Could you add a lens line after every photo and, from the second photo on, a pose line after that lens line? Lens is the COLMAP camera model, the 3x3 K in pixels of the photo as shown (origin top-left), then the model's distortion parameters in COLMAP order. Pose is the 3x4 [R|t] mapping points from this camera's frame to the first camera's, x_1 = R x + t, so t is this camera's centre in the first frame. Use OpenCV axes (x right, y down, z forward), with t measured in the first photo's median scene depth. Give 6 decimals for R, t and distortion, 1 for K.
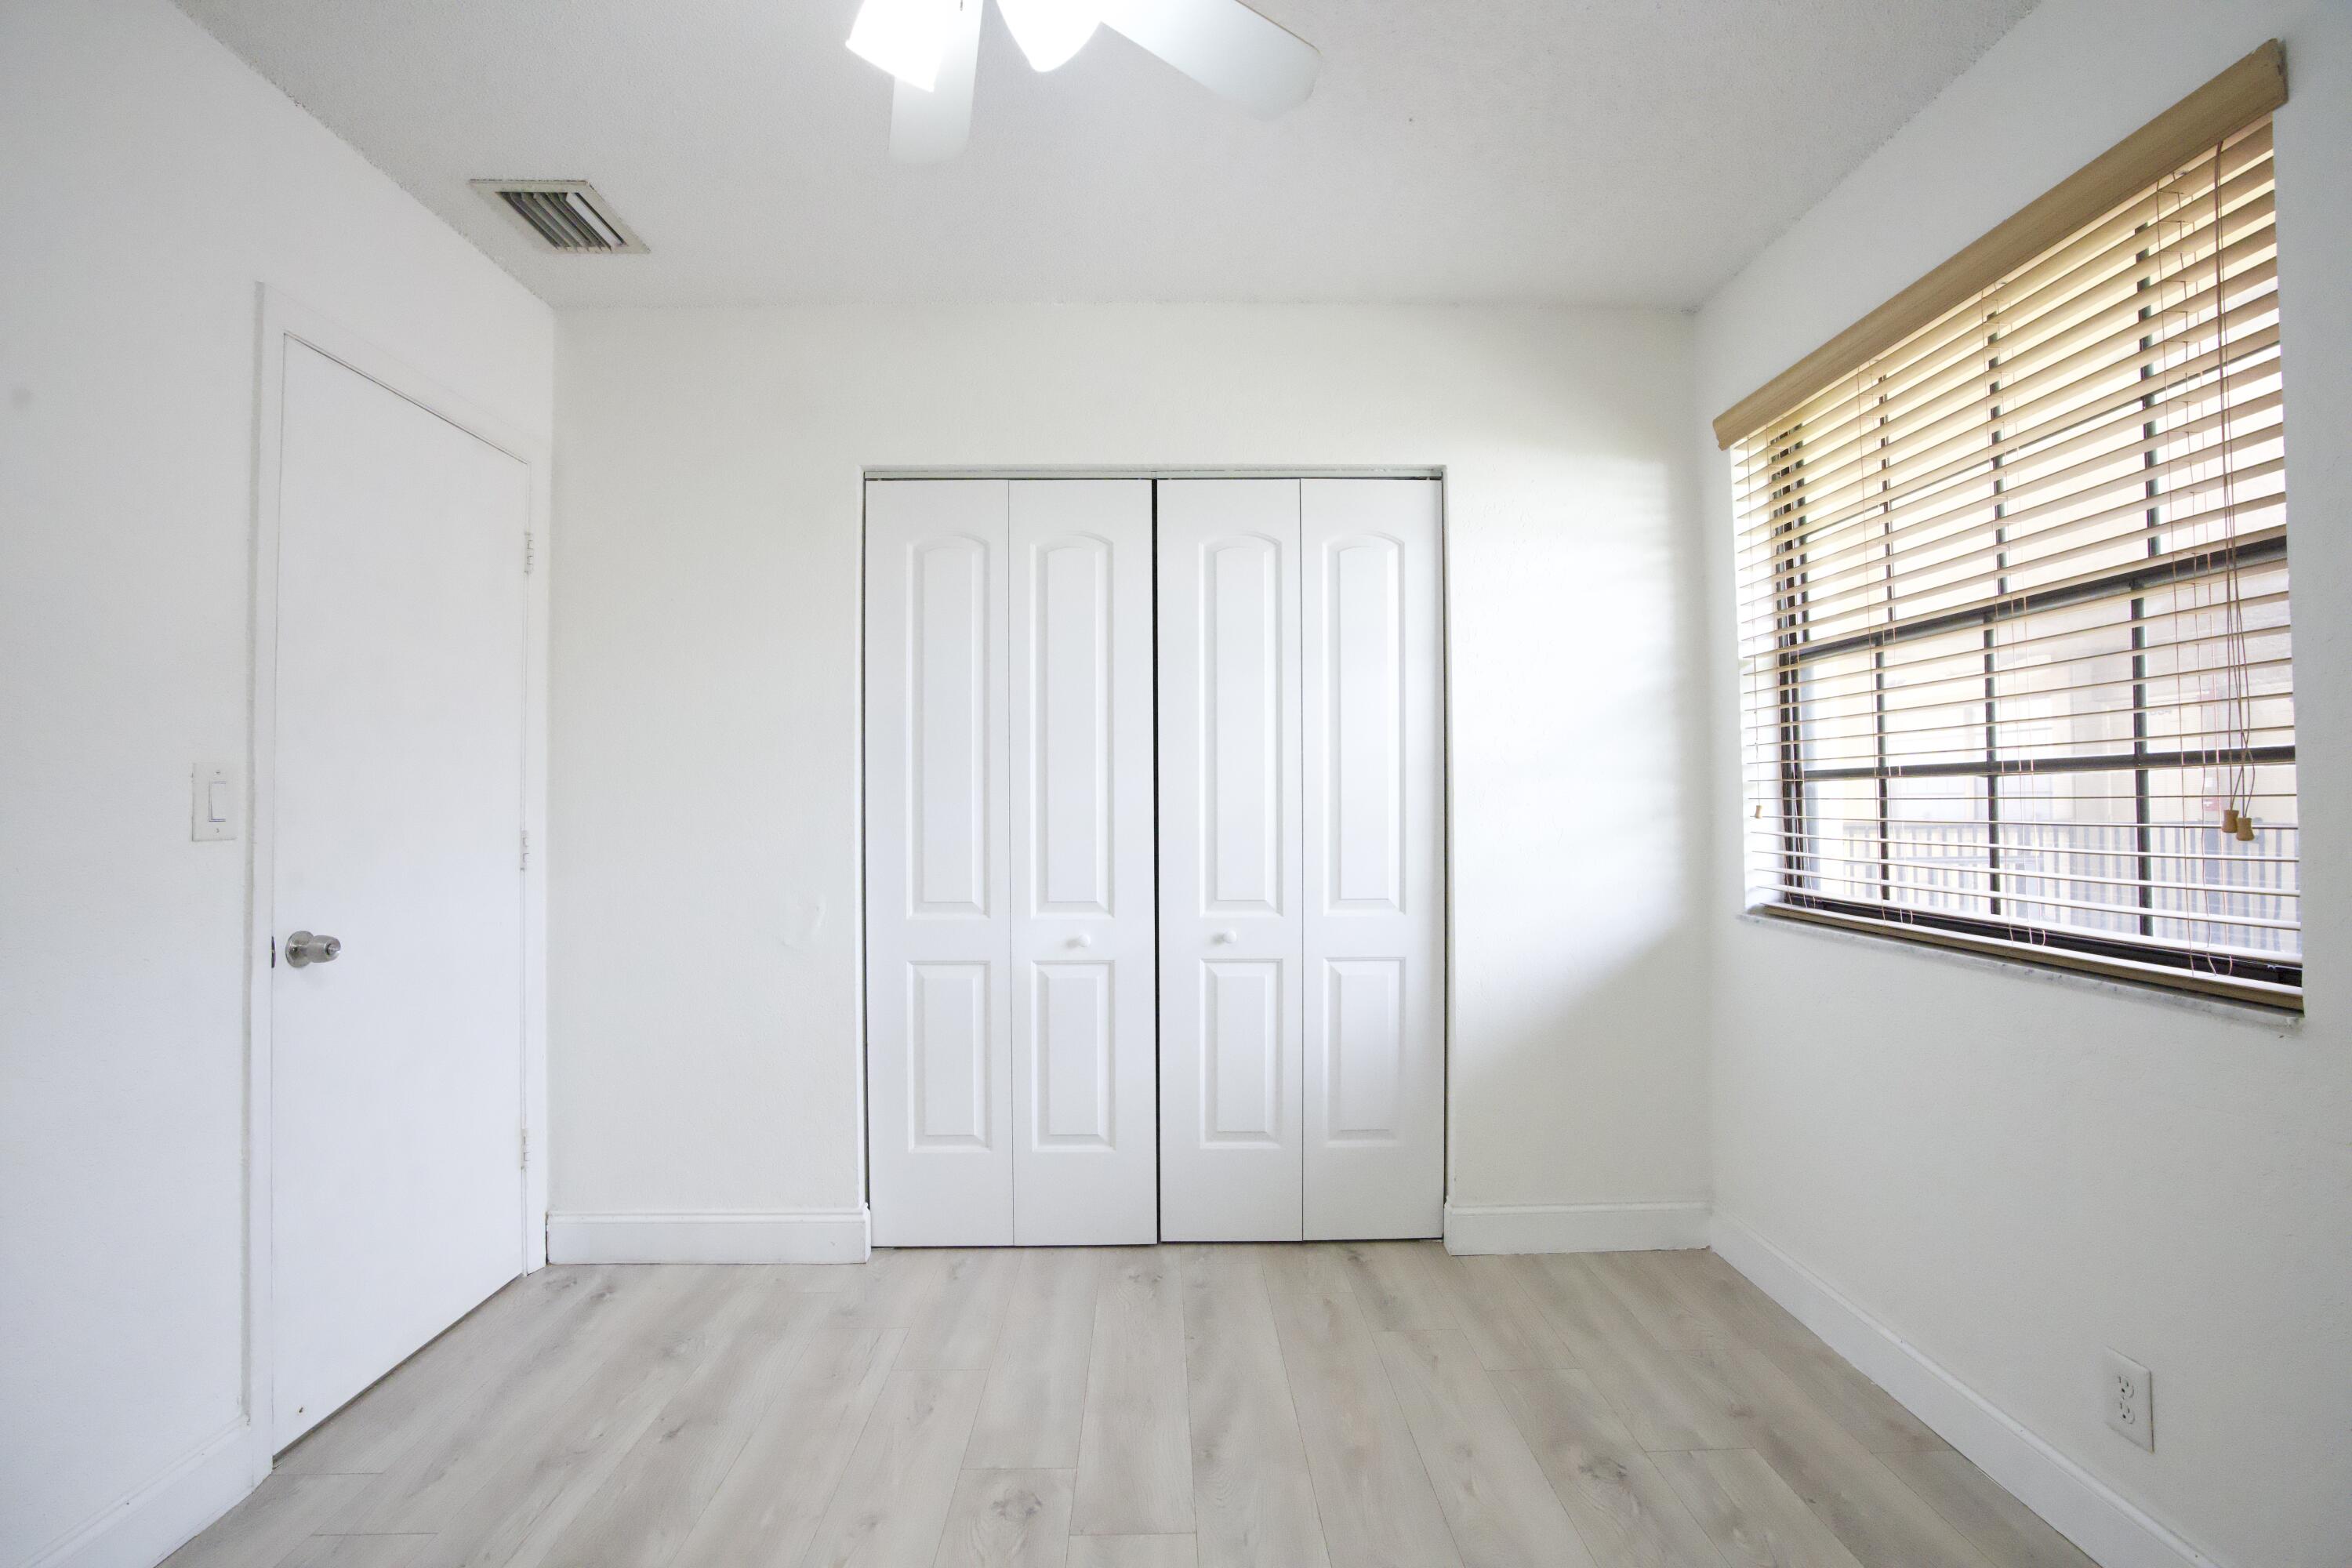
lens RADIAL K [[1082.7, 0, 1176.0], [0, 1082.7, 784.0], [0, 0, 1]] dist [-0.070275, 0.030341]
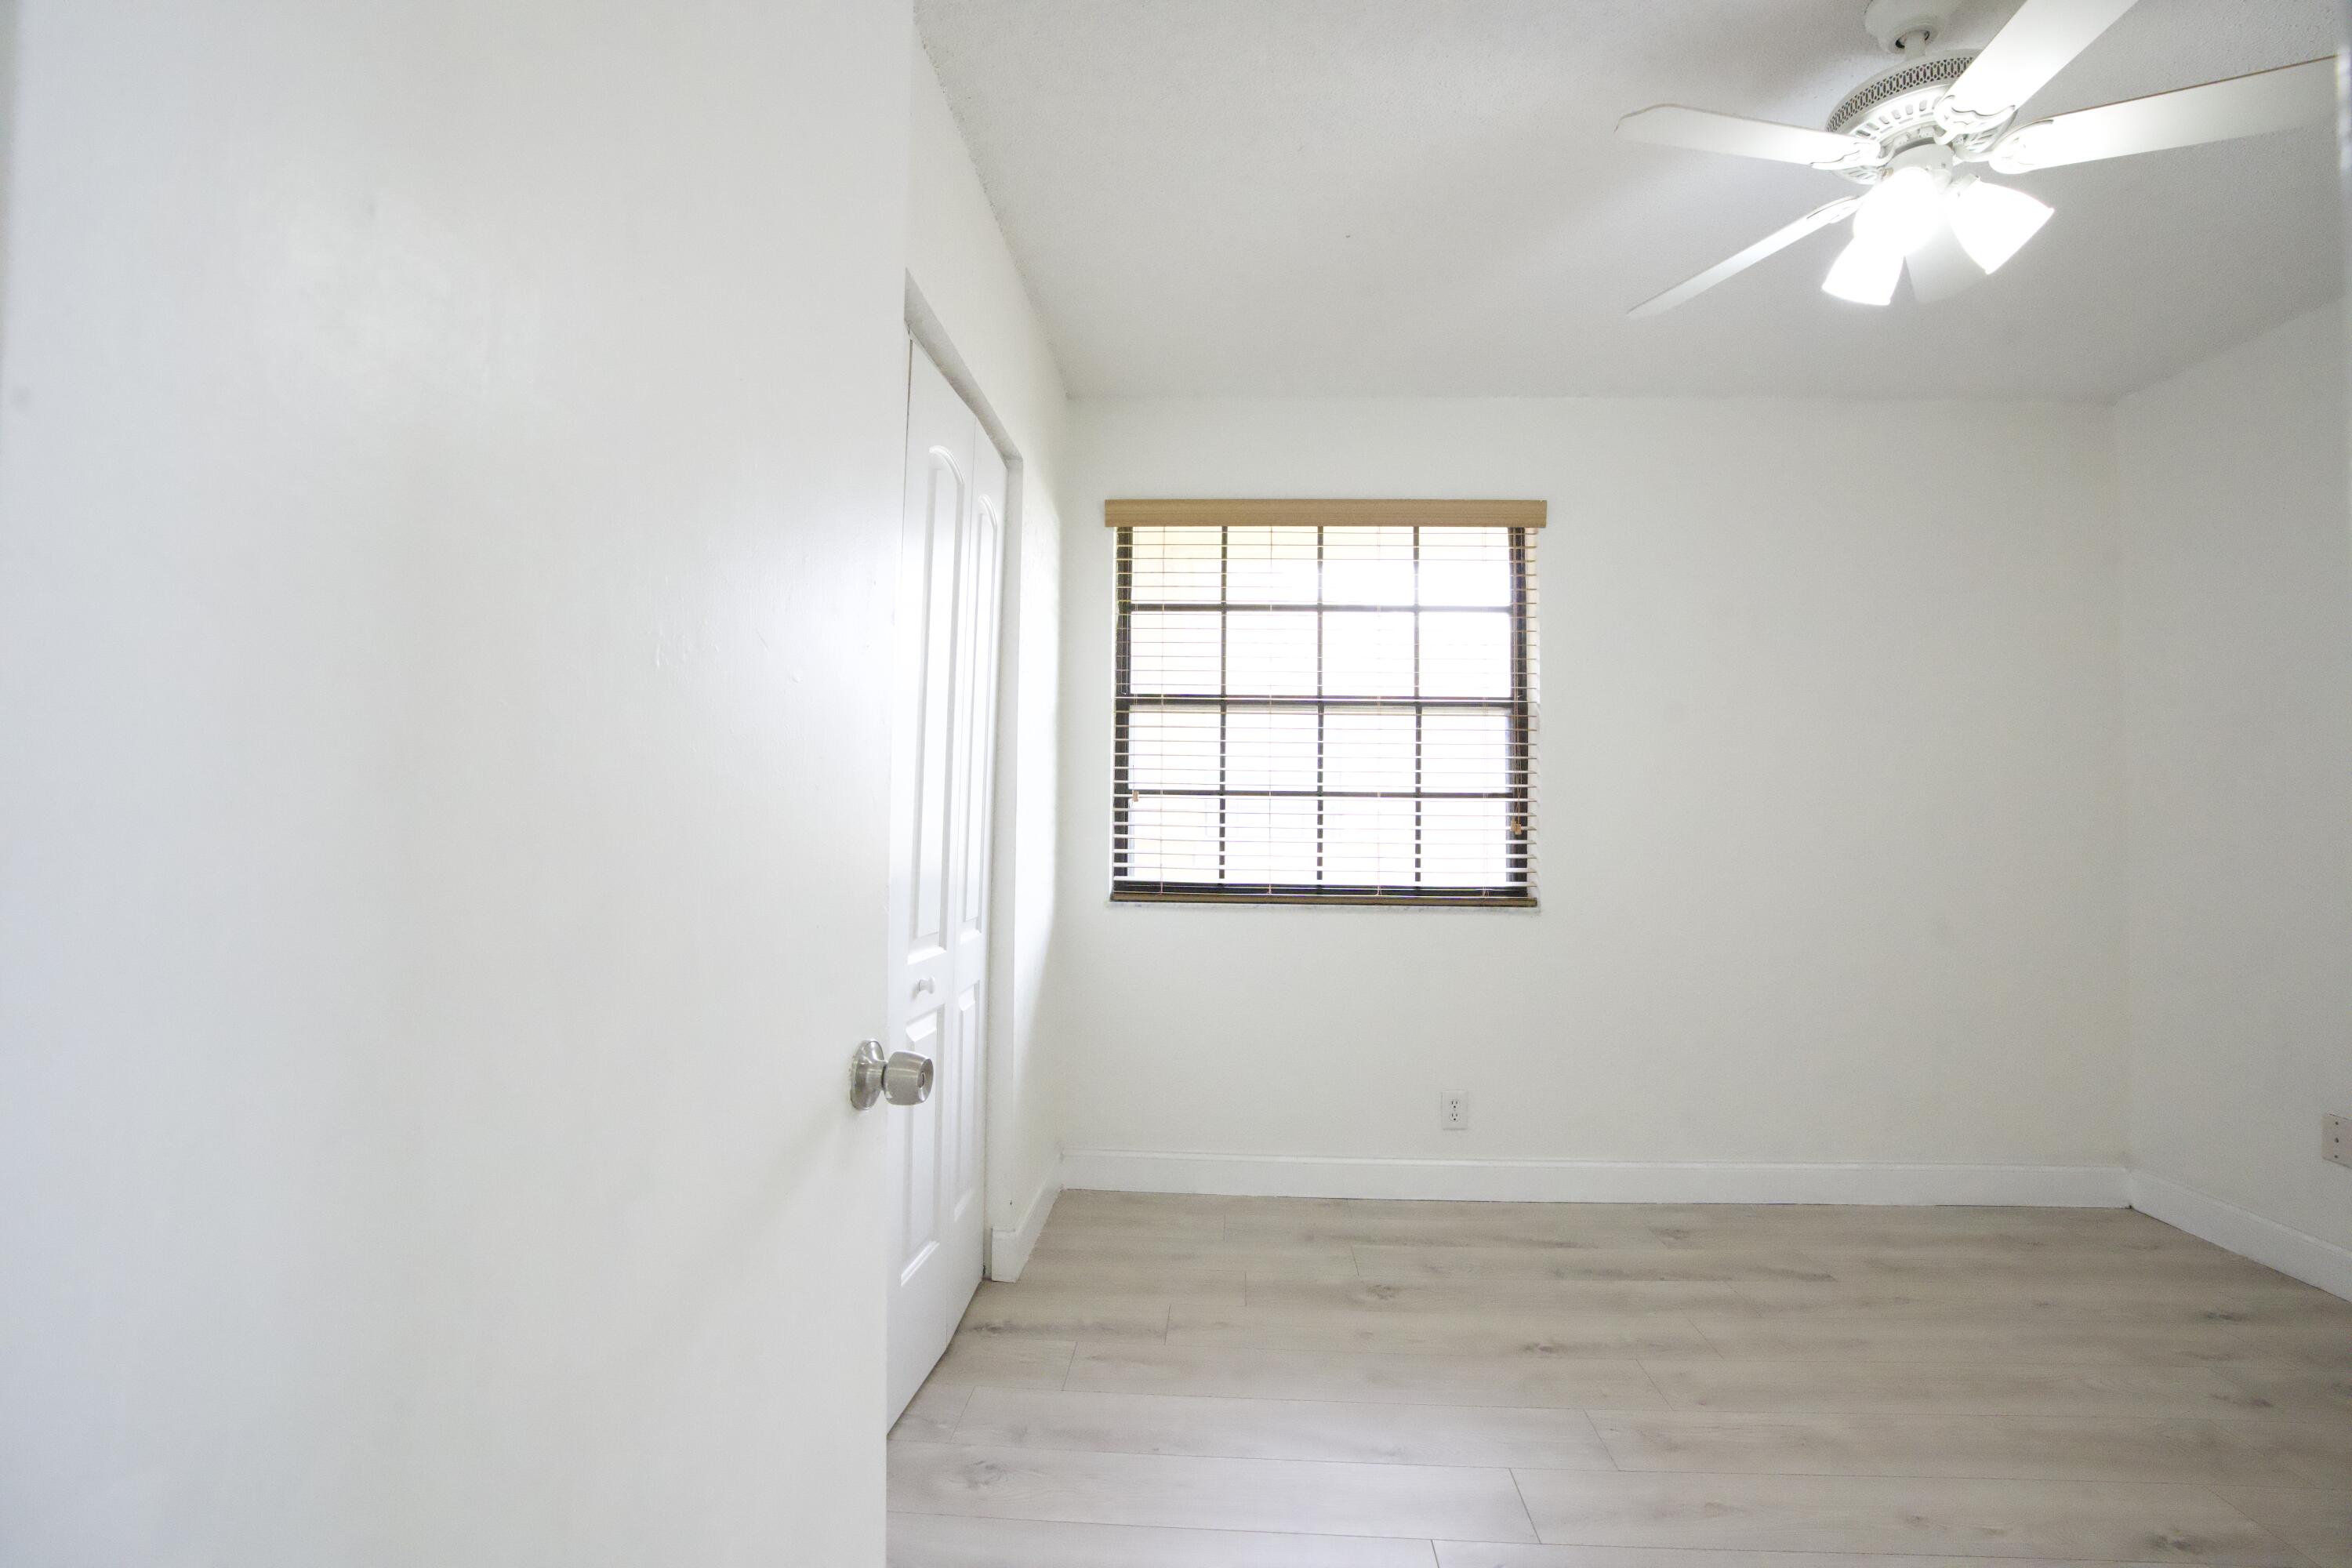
lens RADIAL K [[1082.7, 0, 1176.0], [0, 1082.7, 784.0], [0, 0, 1]] dist [-0.070275, 0.030341]
pose [[0.066911, 0.040622, 0.996932, -0.726287], [-0.032550, 0.998728, -0.038511, 0.030533], [-0.997228, -0.029873, 0.068148, 0.831453]]
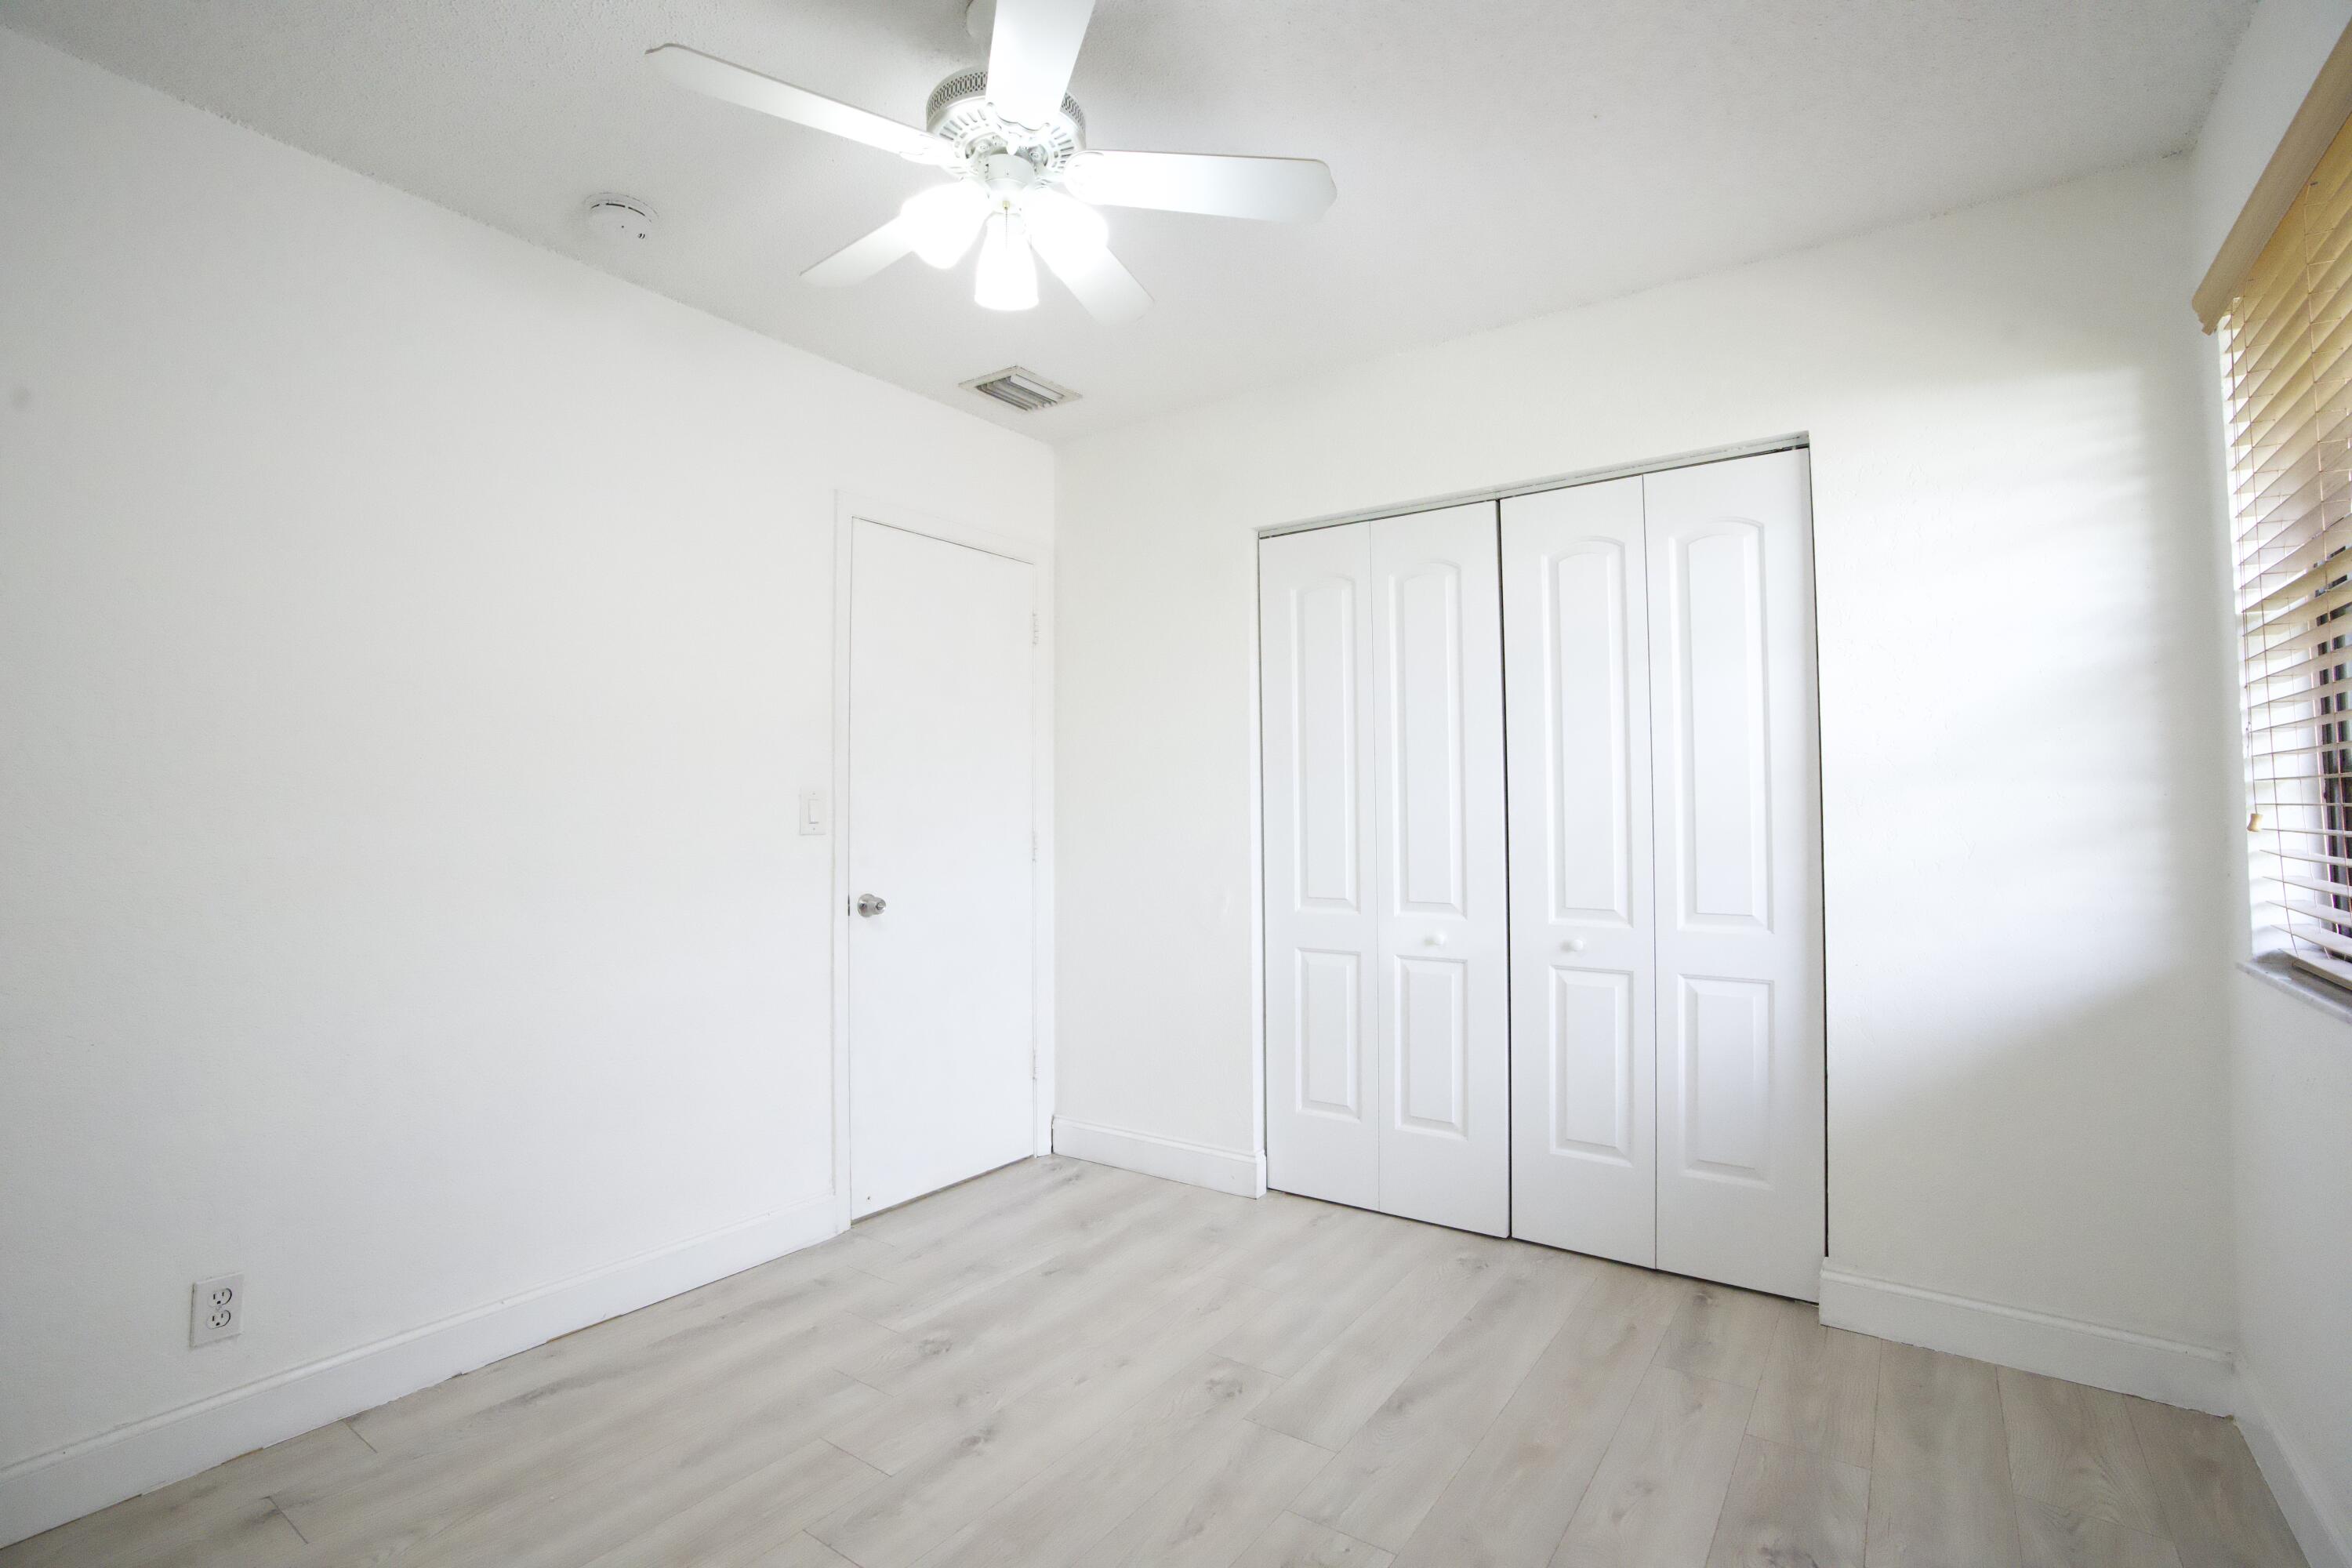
lens RADIAL K [[1082.7, 0, 1176.0], [0, 1082.7, 784.0], [0, 0, 1]] dist [-0.070275, 0.030341]
pose [[0.803051, -0.015103, -0.595719, 0.365075], [0.011971, 0.999886, -0.009212, -0.002748], [0.595790, 0.000267, 0.803140, -0.015031]]
